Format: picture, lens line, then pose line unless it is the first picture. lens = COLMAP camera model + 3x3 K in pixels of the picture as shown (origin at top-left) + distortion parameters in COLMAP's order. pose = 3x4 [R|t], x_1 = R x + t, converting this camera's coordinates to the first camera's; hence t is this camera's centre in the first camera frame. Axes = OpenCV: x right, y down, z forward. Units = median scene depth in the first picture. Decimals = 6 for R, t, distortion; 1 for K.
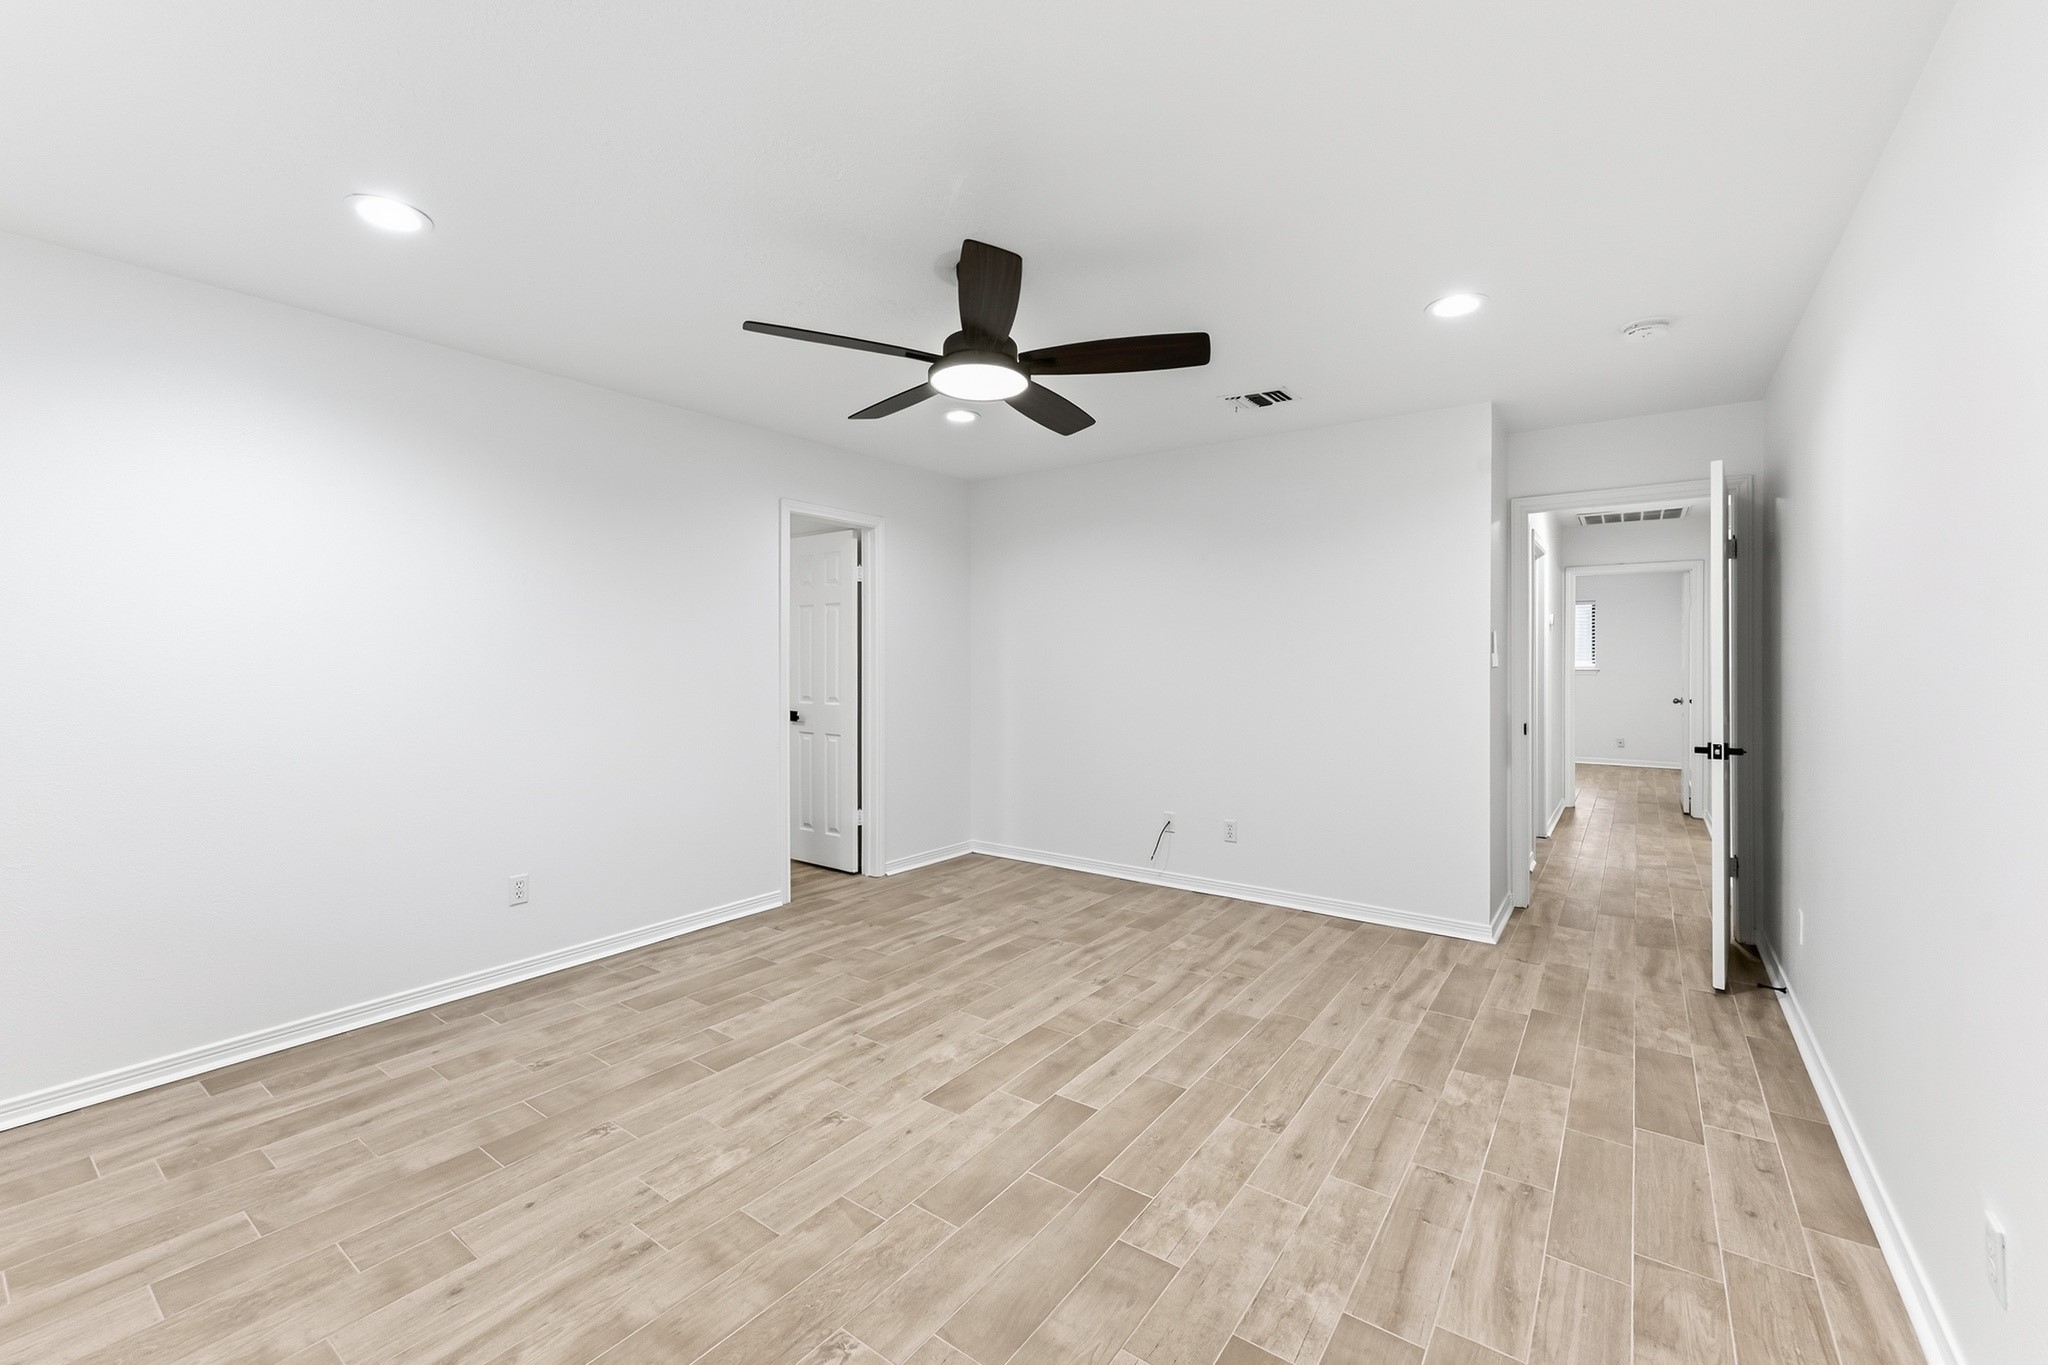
lens RADIAL K [[813.7, 0, 1024.0], [0, 813.7, 682.5], [0, 0, 1]] dist [-0.000130, 0.000138]
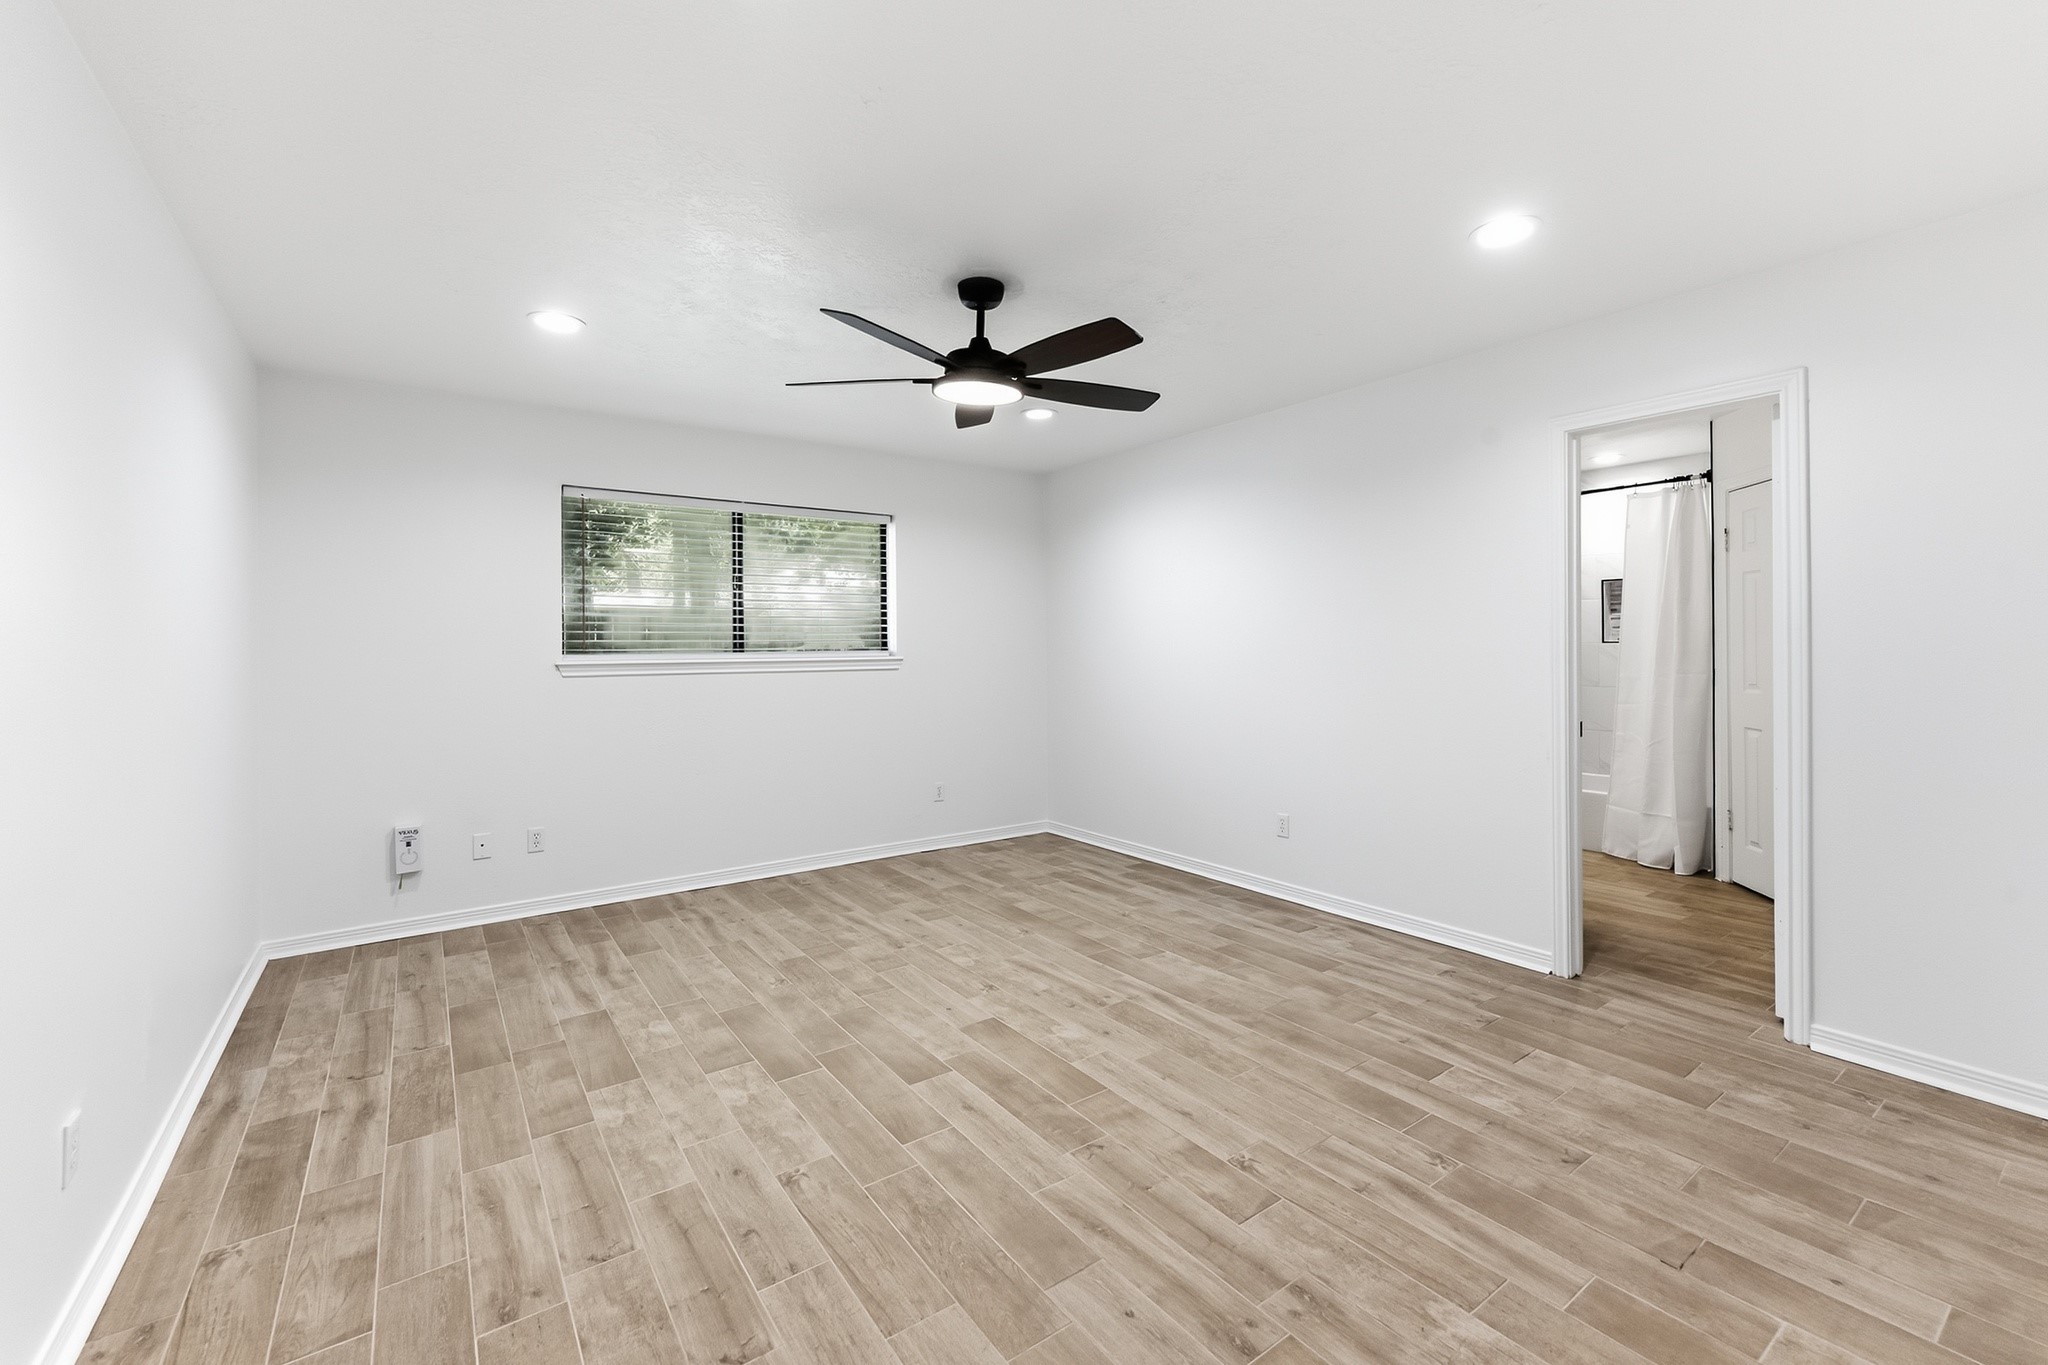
lens RADIAL K [[859.4, 0, 1020.1], [0, 859.4, 693.9], [0, 0, 1]] dist [-0.001074, -0.000096]
pose [[-0.307629, 0.054812, -0.949926, 0.850078], [-0.017547, 0.997843, 0.063259, -0.021106], [0.951344, 0.036129, -0.306004, 1.186714]]
